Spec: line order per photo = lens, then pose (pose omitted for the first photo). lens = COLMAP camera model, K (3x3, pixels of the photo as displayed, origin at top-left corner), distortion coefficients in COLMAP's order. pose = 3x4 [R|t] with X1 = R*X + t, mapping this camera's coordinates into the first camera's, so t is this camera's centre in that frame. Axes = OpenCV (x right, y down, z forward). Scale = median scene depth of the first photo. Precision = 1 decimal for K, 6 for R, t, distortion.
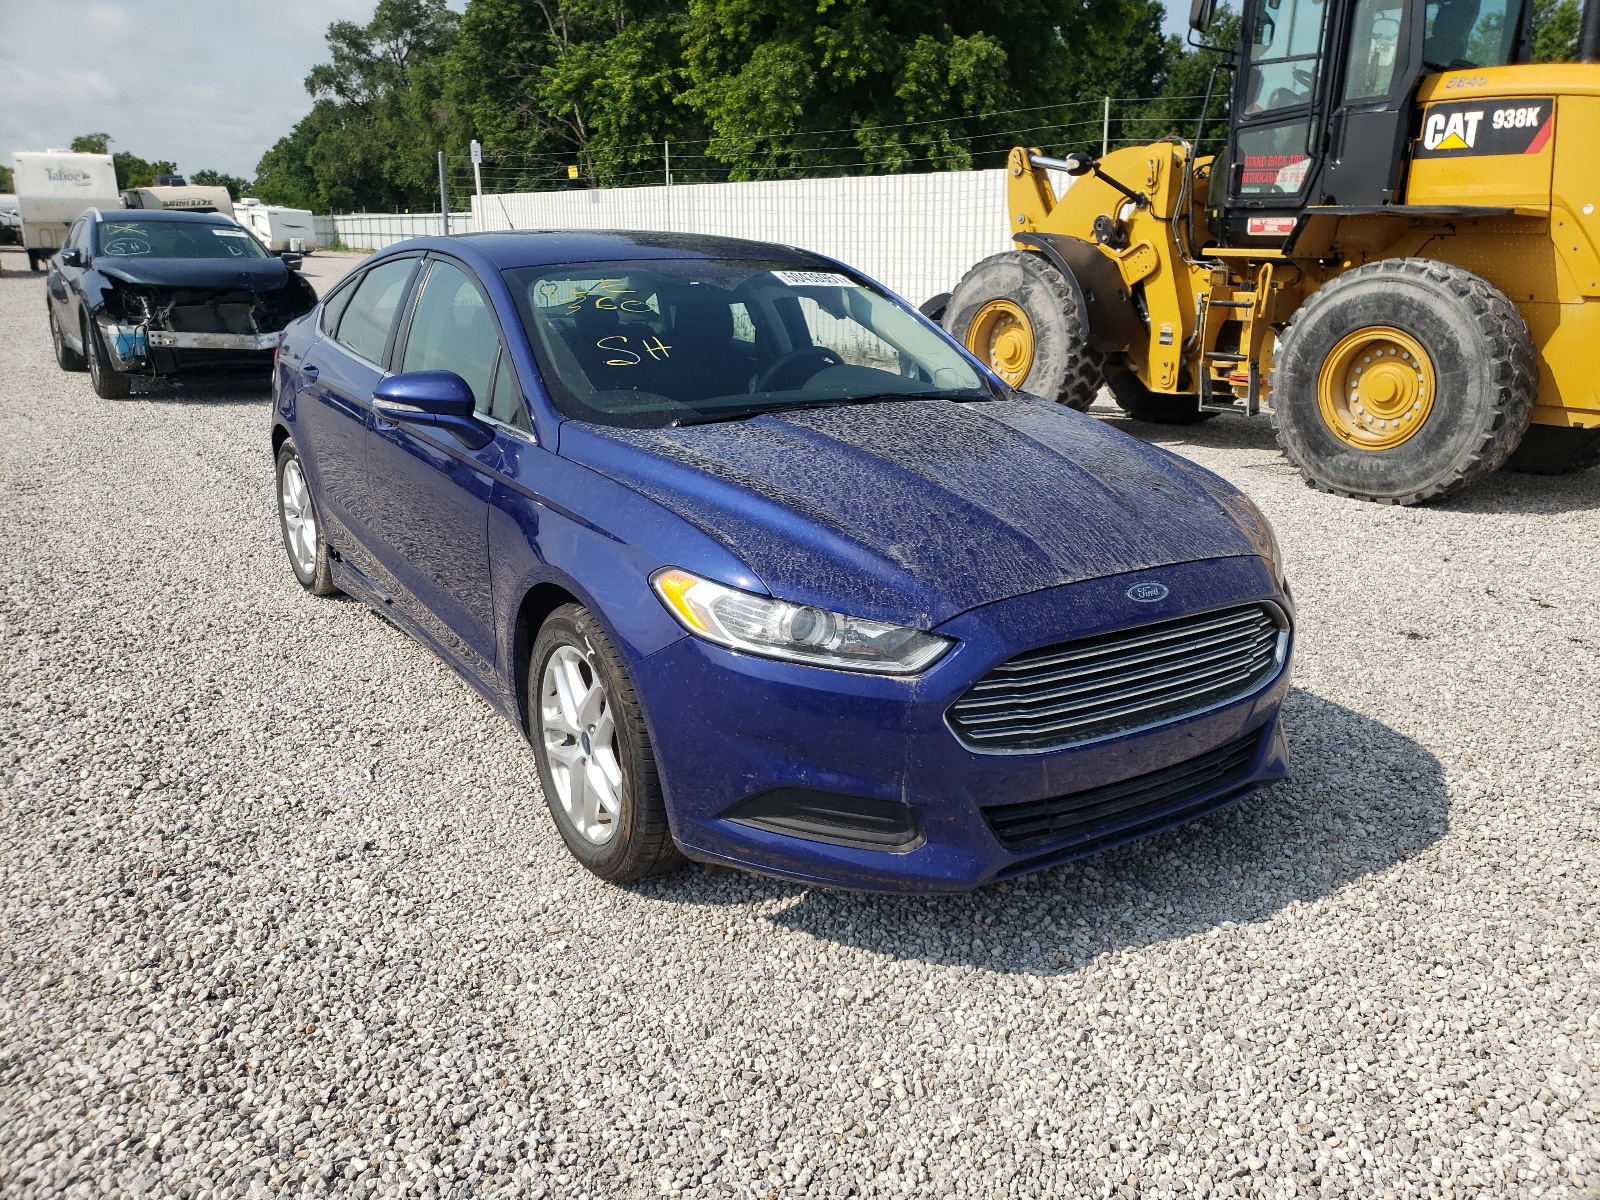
lens RADIAL K [[1324.3, 0, 800.2], [0, 1324.3, 600.1], [0, 0, 1]] dist [0.017029, 0.006246]
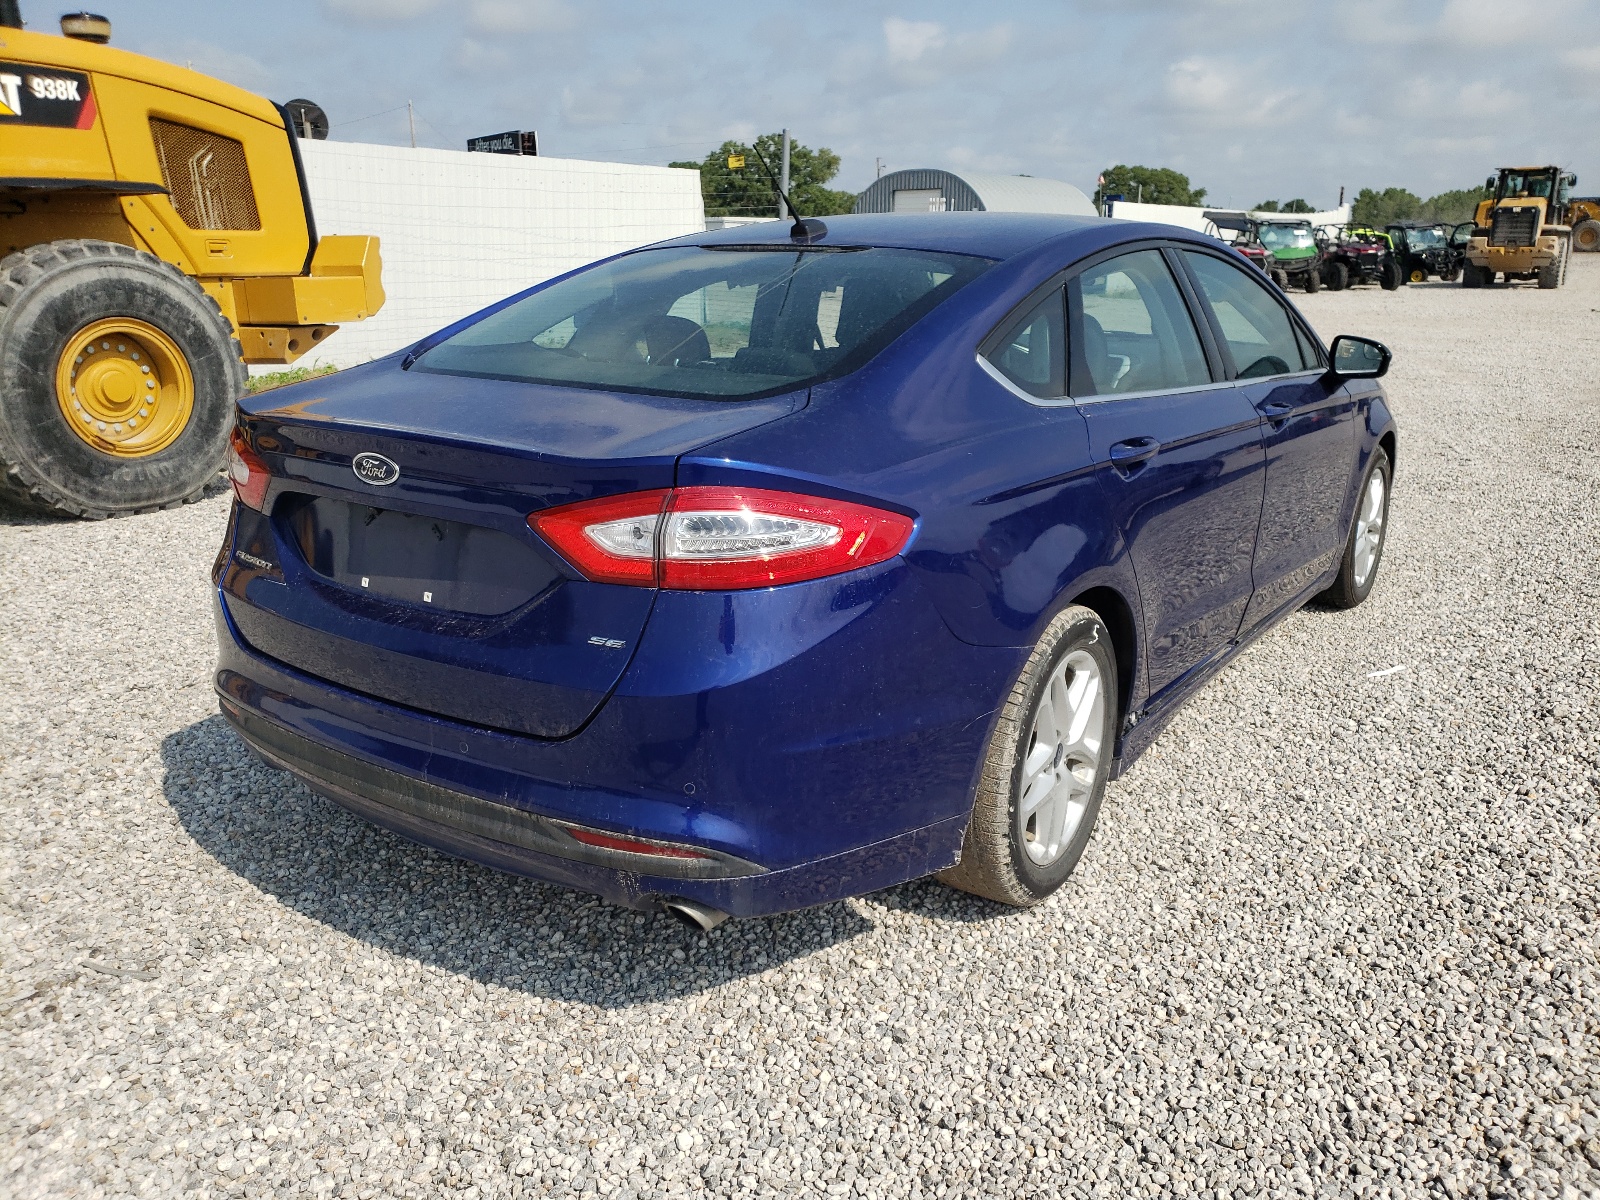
lens RADIAL K [[1324.3, 0, 799.8], [0, 1324.3, 600.1], [0, 0, 1]] dist [0.017029, 0.006246]
pose [[-0.329420, -0.253154, 0.909613, -0.567872], [0.256195, 0.903277, 0.344173, -0.225896], [-0.908761, 0.346416, -0.232700, 0.864262]]
